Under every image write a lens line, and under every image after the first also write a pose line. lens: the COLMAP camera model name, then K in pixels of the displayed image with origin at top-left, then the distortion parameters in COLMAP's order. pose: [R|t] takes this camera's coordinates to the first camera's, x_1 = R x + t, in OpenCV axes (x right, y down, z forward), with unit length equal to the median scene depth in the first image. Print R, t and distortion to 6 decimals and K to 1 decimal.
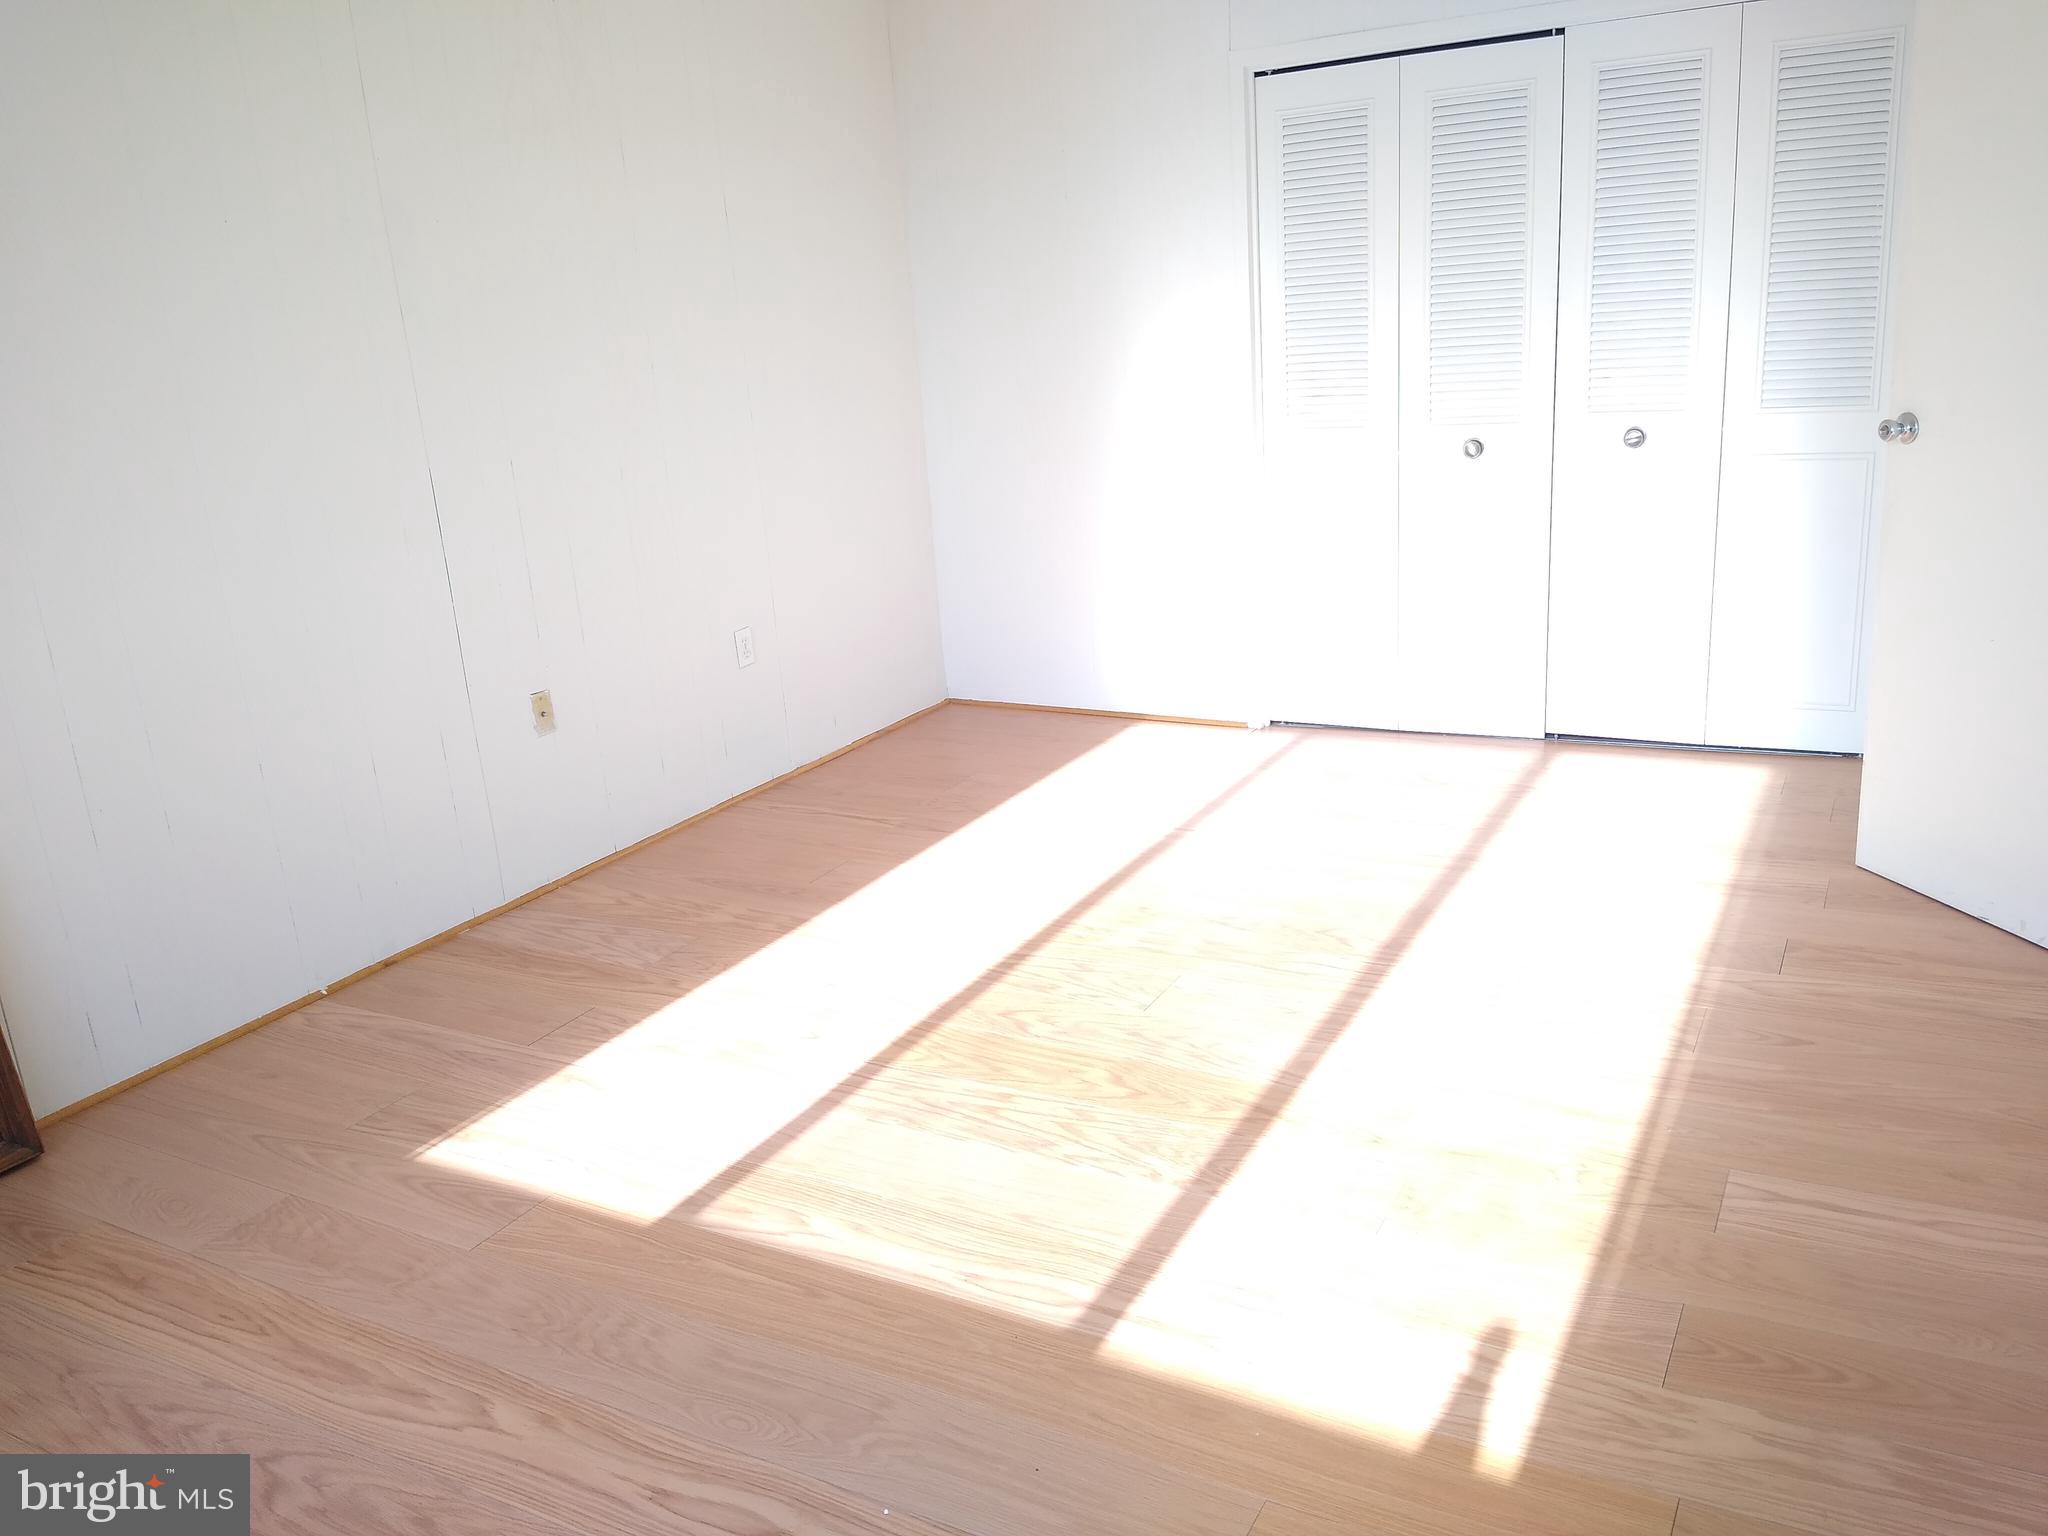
lens RADIAL K [[1556.6, 0, 1031.7], [0, 1556.6, 779.0], [0, 0, 1]] dist [0.077607, -0.115749]
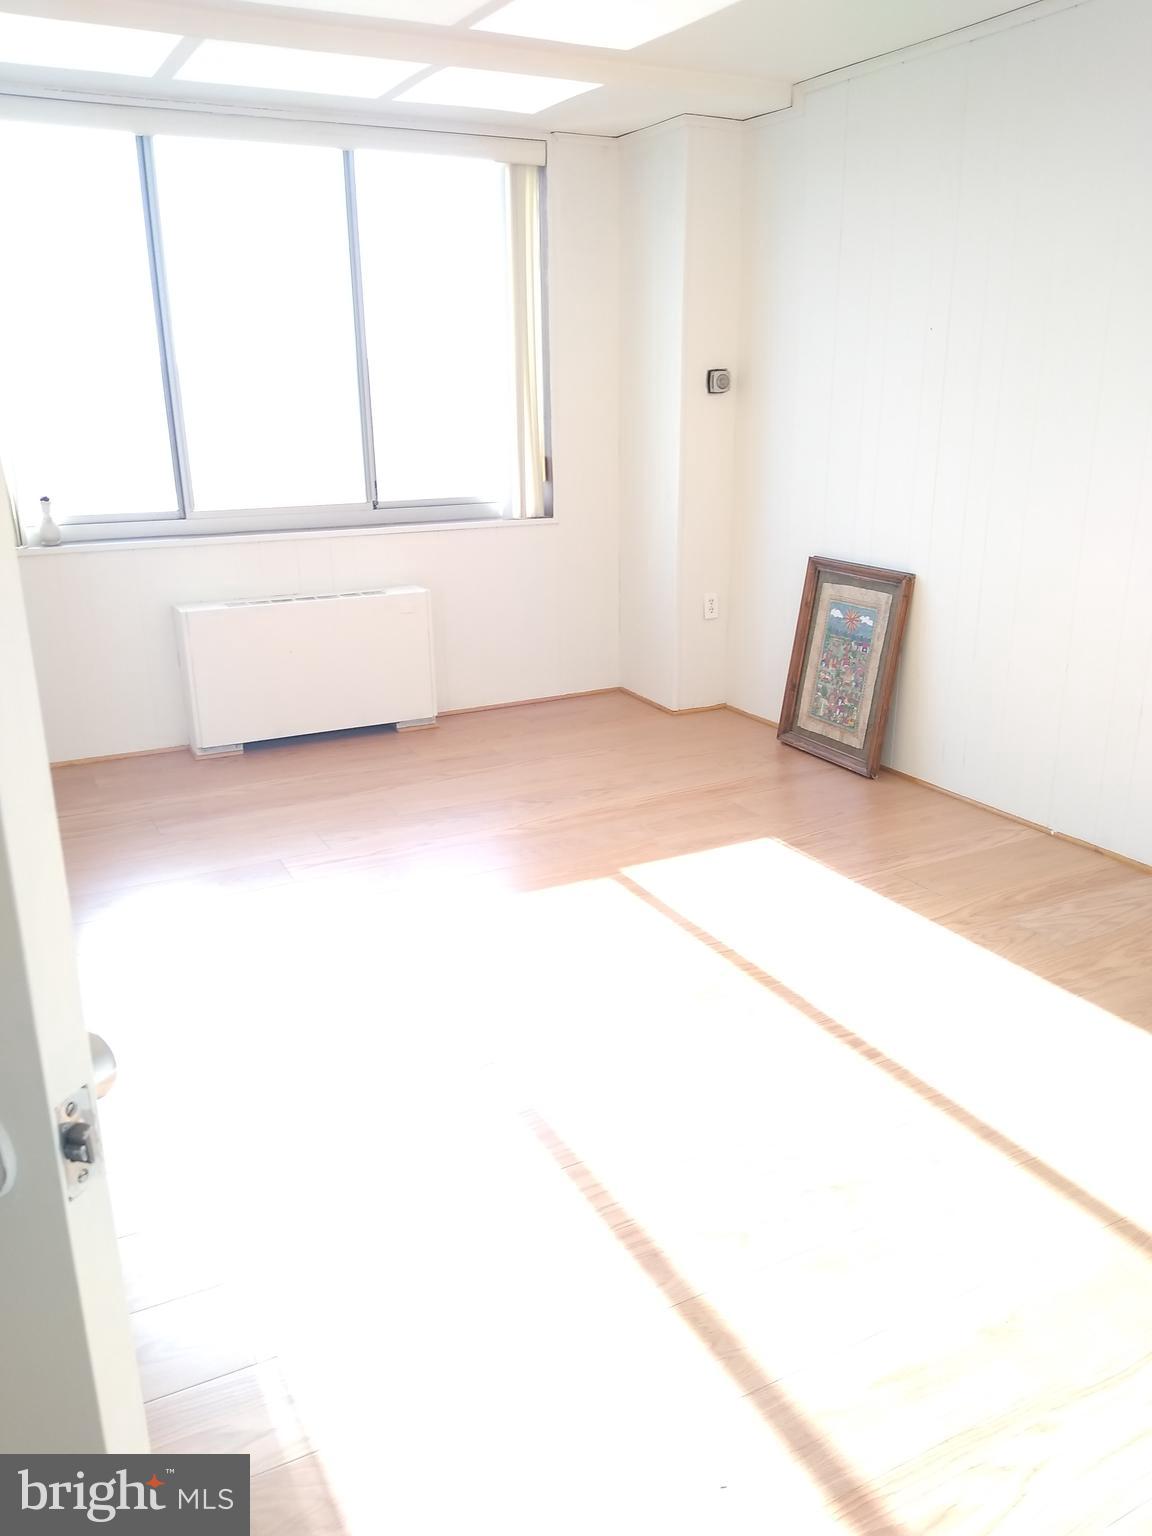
lens RADIAL K [[1167.5, 0, 576.0], [0, 1167.5, 768.0], [0, 0, 1]] dist [0.077607, -0.115749]
pose [[-0.553397, 0.315702, -0.770769, 0.627995], [-0.194817, 0.850654, 0.488297, -0.373531], [0.809814, 0.420381, -0.409246, 1.138161]]
